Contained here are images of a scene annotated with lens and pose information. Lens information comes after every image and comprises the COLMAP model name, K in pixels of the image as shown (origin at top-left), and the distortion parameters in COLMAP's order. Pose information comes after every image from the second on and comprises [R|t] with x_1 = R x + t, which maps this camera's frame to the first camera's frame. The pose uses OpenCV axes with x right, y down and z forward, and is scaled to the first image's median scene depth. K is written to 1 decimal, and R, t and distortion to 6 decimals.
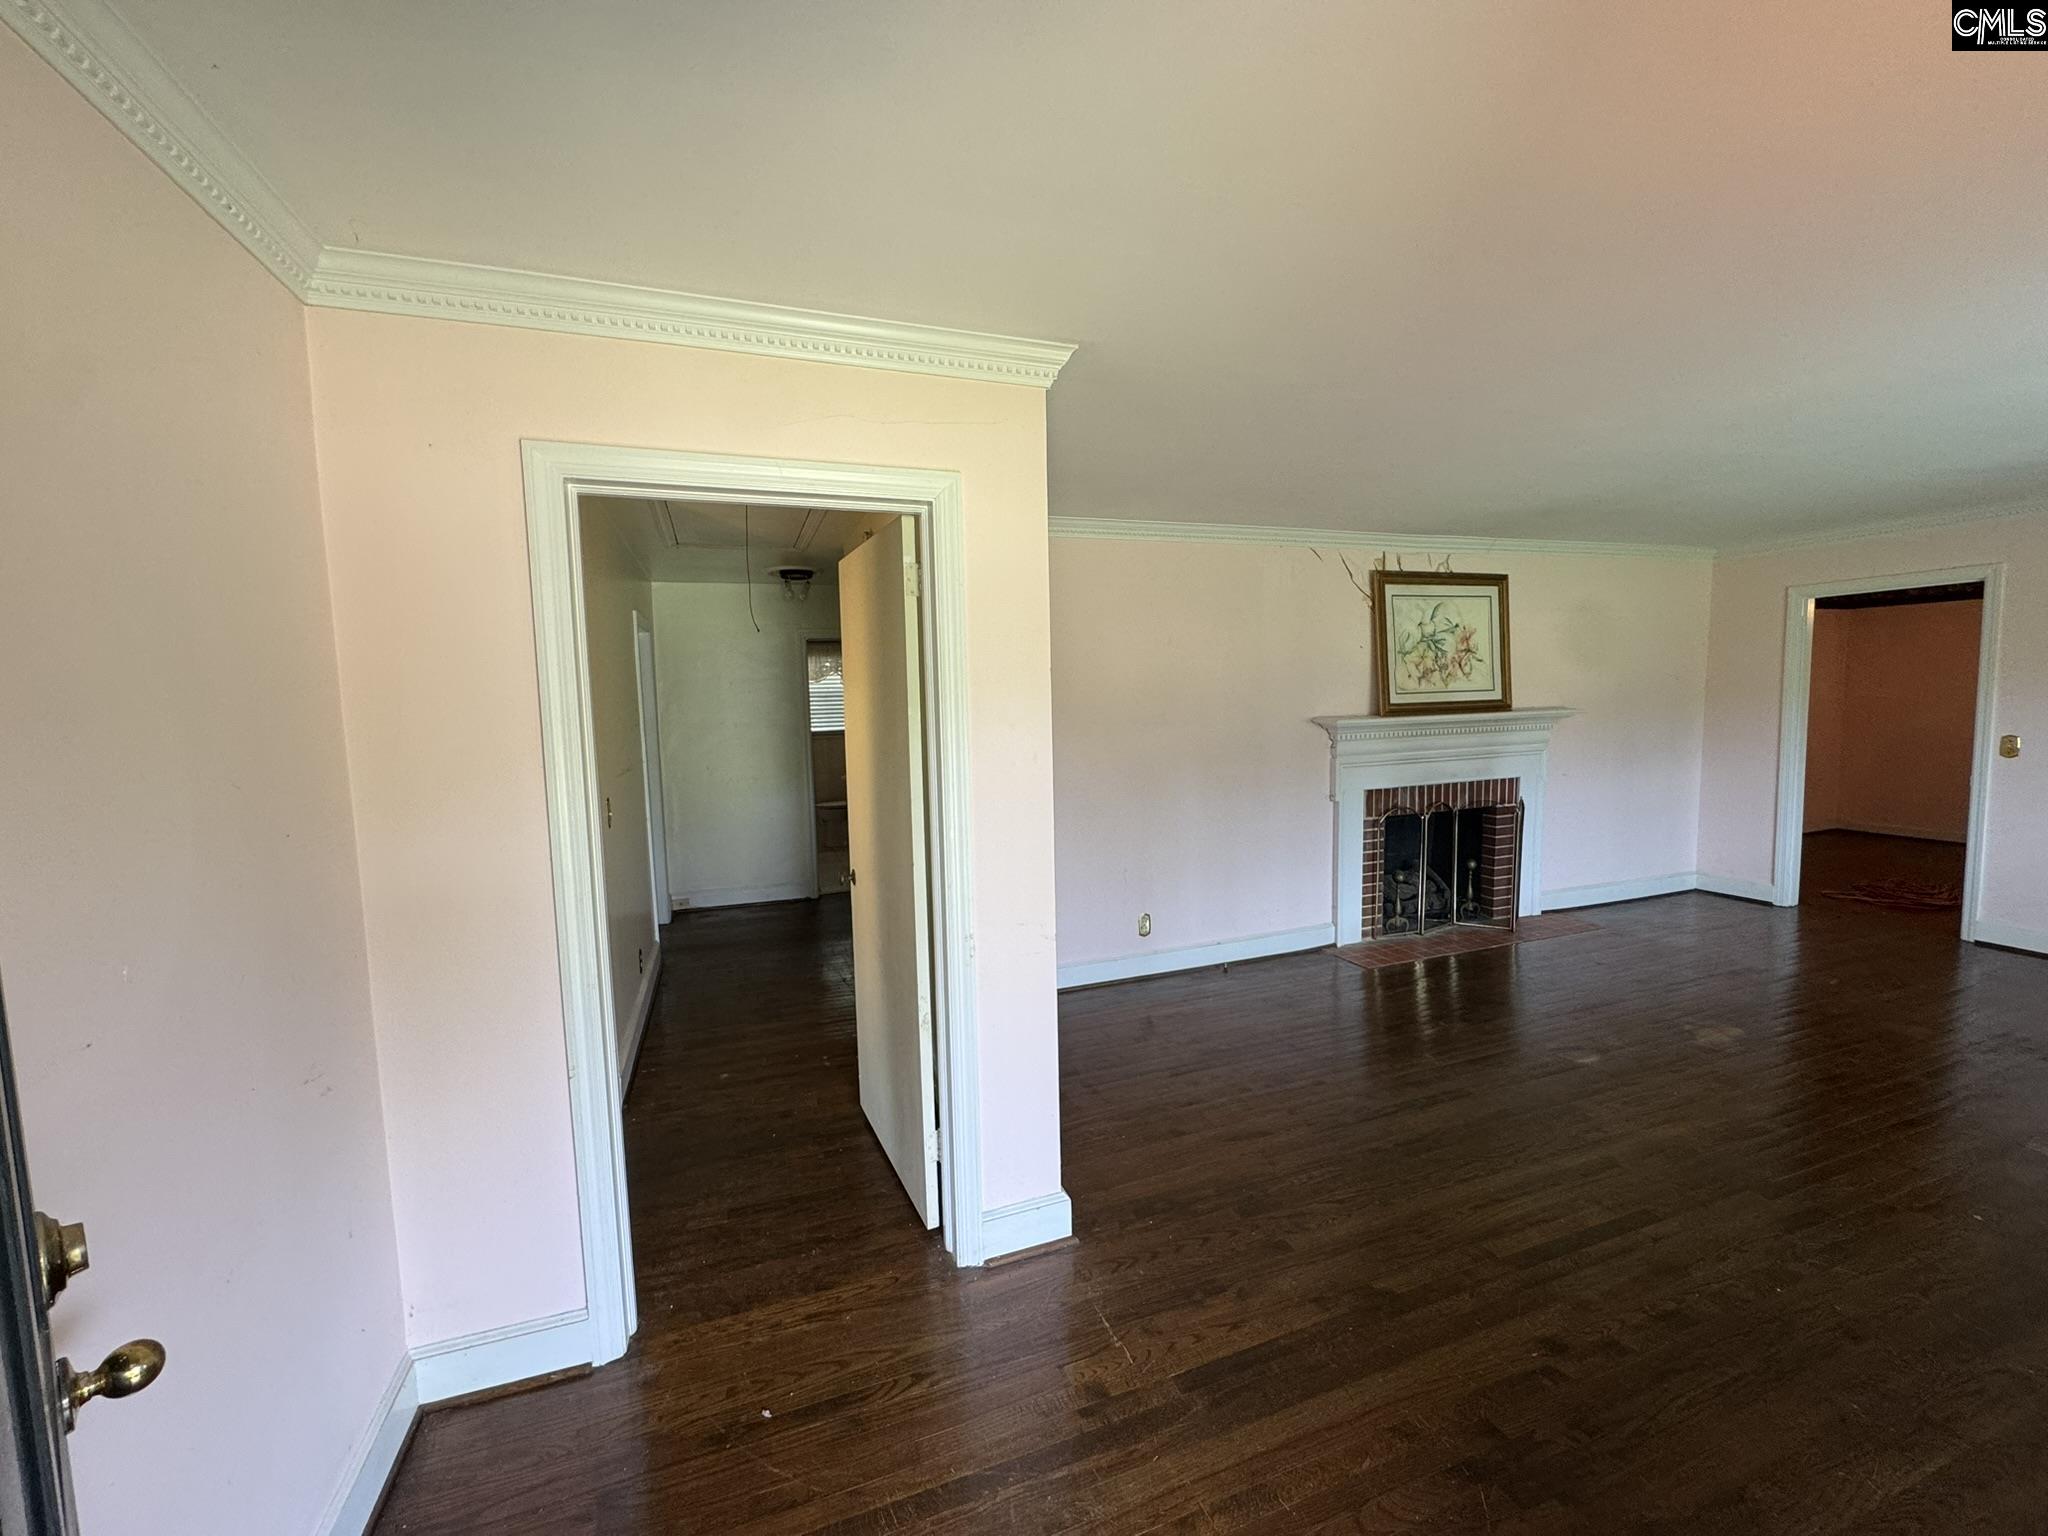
lens RADIAL K [[812.7, 0, 1034.2], [0, 812.7, 763.0], [0, 0, 1]] dist [-0.000865, -0.000778]
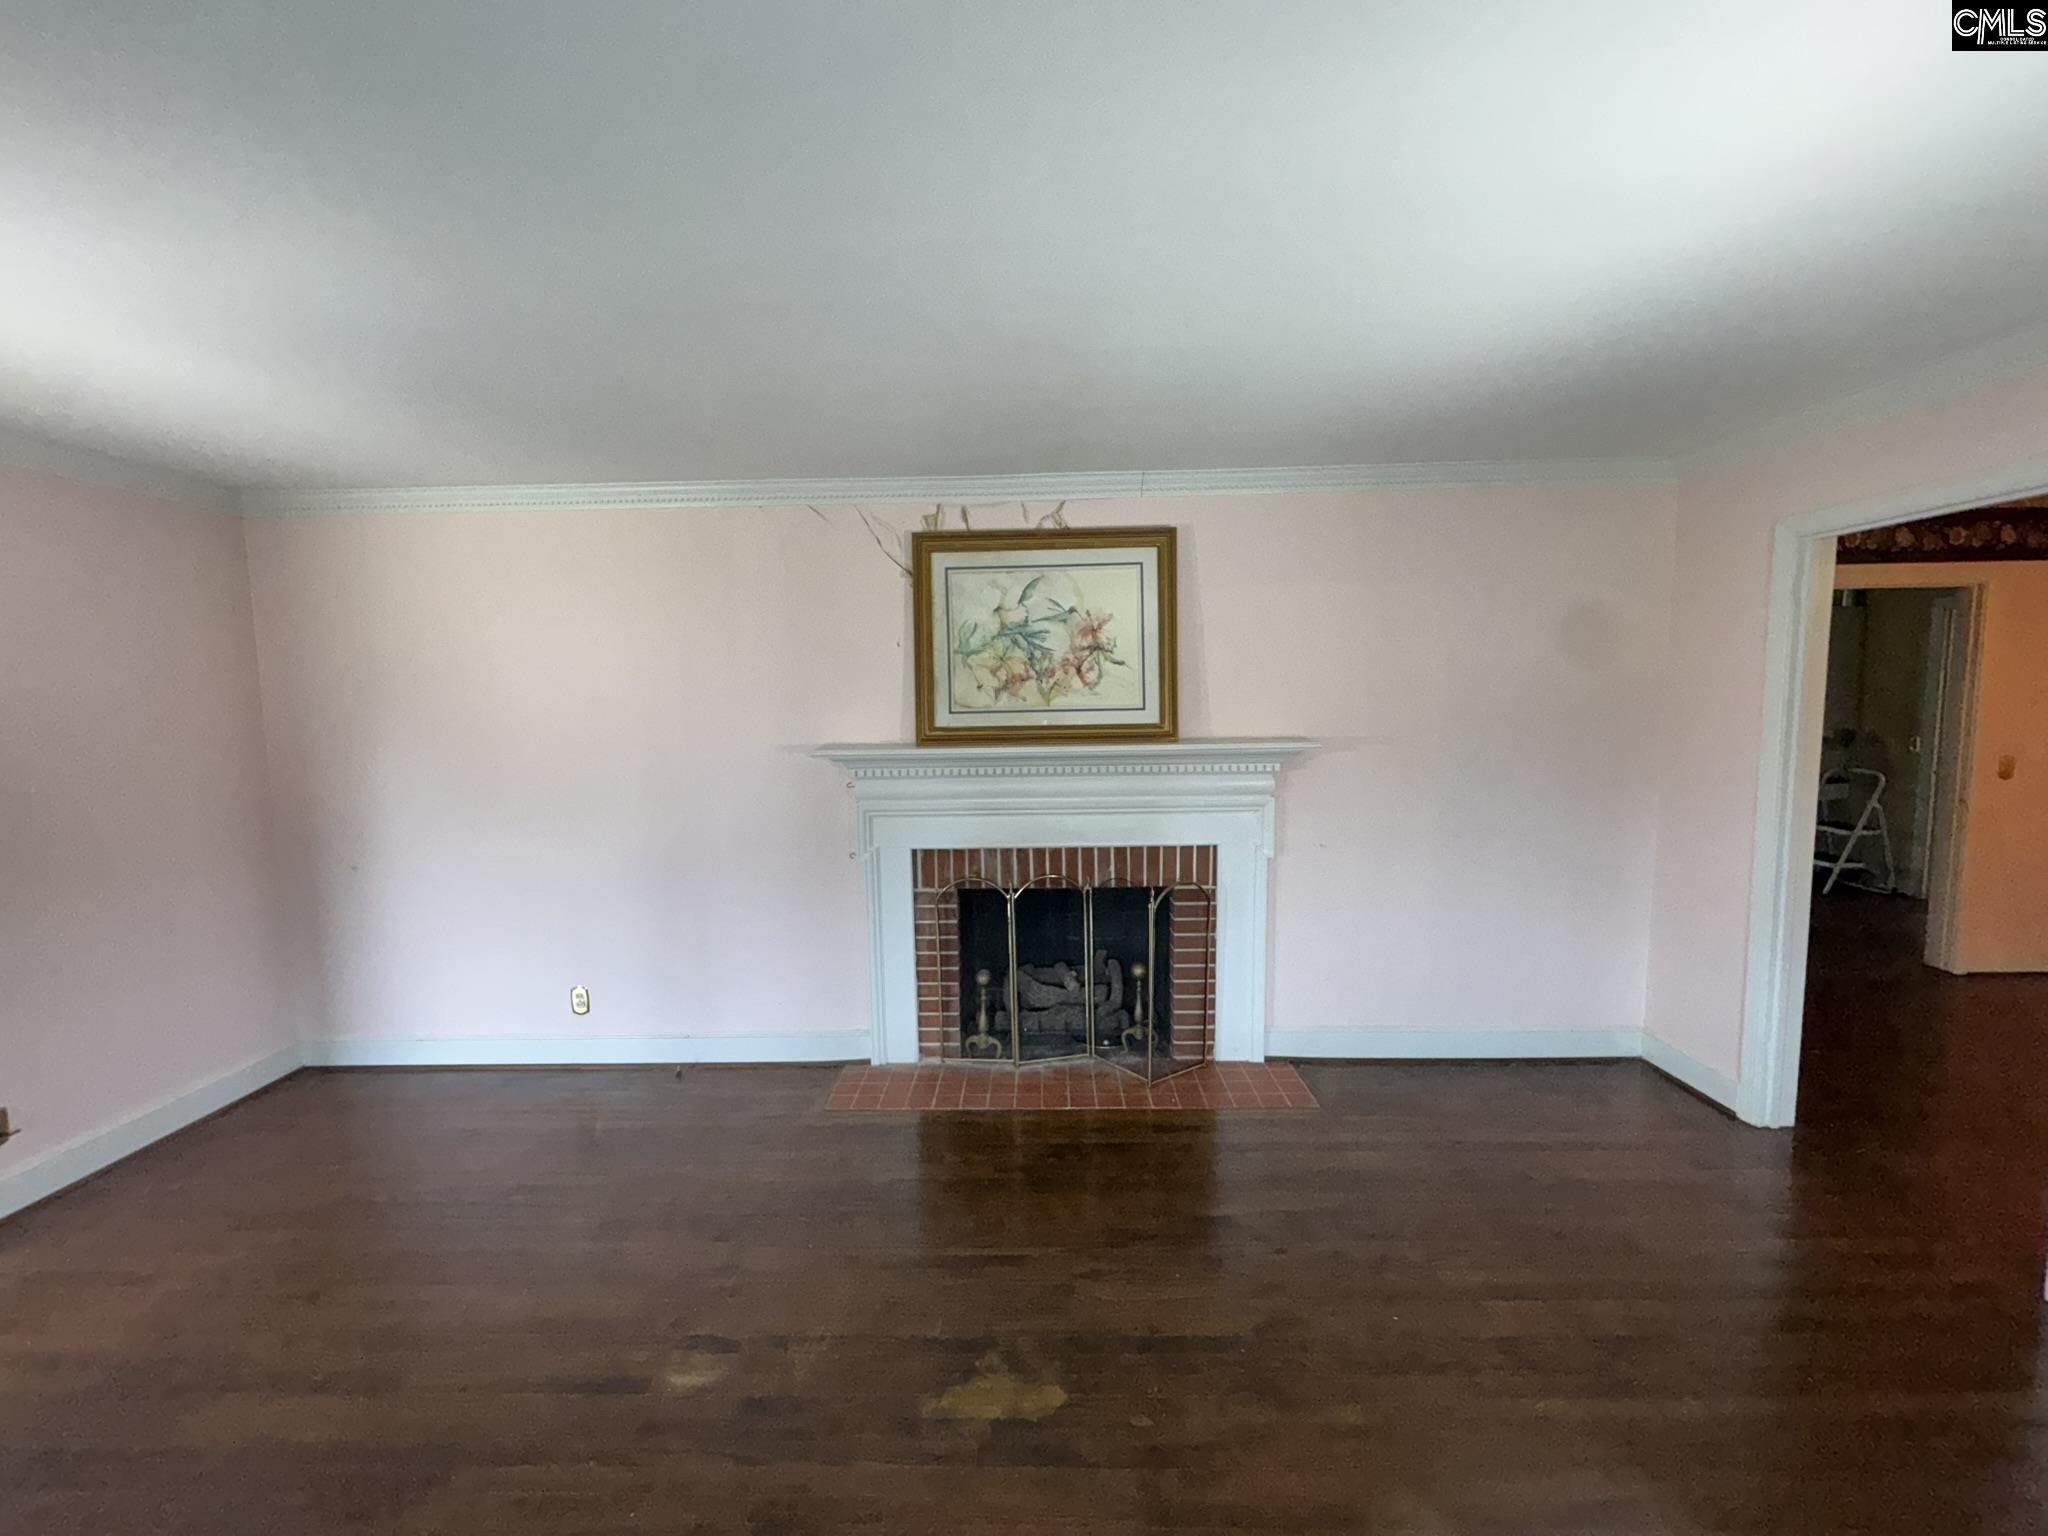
lens RADIAL K [[812.7, 0, 1021.2], [0, 812.7, 770.9], [0, 0, 1]] dist [-0.000865, -0.000778]
pose [[0.934375, 0.045878, -0.353325, 0.723983], [-0.039633, 0.998904, 0.024895, -0.054389], [0.354080, -0.009258, 0.935169, 0.372897]]
